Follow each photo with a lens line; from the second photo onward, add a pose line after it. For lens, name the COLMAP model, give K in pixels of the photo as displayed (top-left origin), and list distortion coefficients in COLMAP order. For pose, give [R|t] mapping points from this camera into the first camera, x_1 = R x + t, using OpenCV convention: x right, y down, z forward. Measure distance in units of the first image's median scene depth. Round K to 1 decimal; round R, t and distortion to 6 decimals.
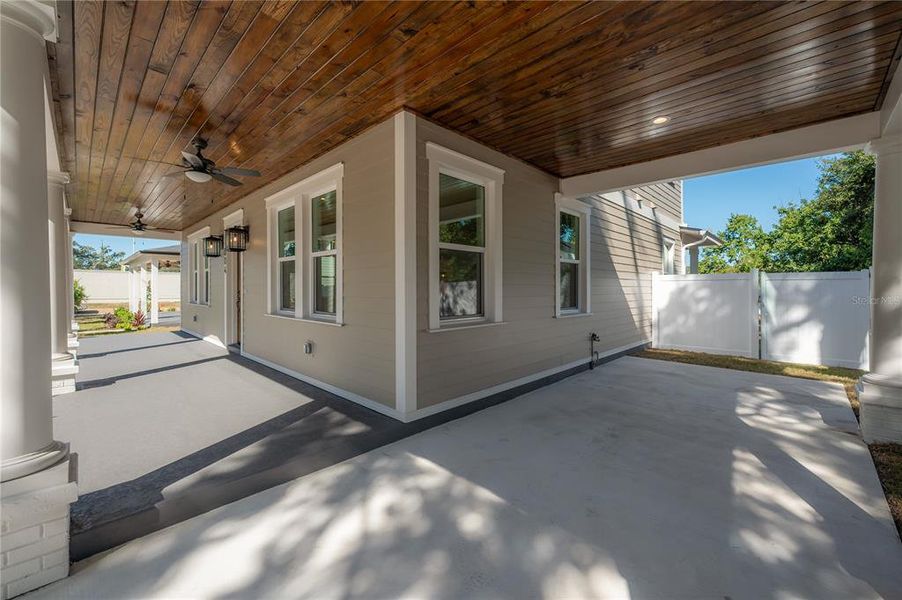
lens RADIAL K [[363.0, 0, 436.2], [0, 363.0, 289.8], [0, 0, 1]] dist [-0.006789, 0.000869]
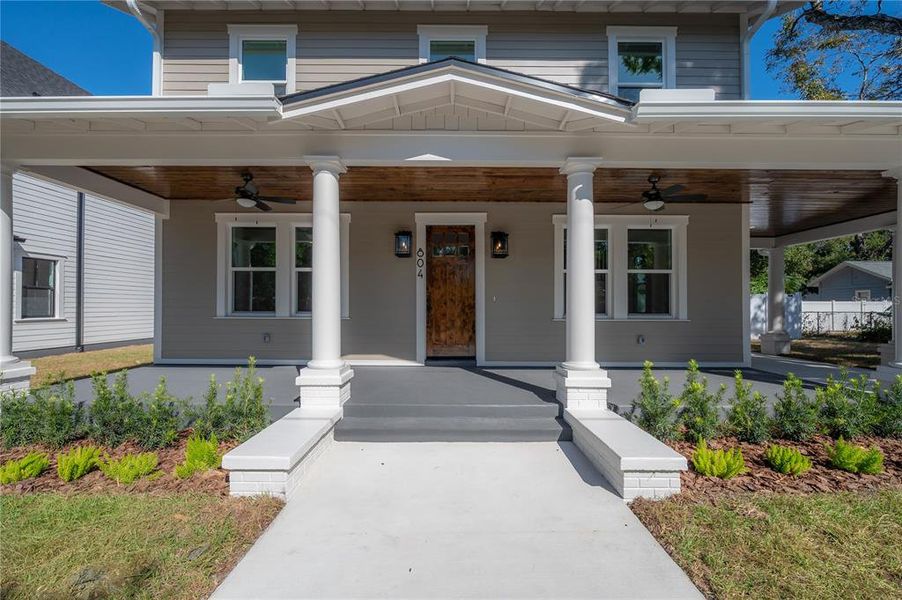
lens RADIAL K [[363.0, 0, 449.5], [0, 363.0, 303.3], [0, 0, 1]] dist [-0.006789, 0.000869]
pose [[0.712851, 0.009656, 0.701249, -0.878432], [-0.002668, 0.999935, -0.011057, 0.018873], [-0.701311, 0.006011, 0.712830, 0.256762]]
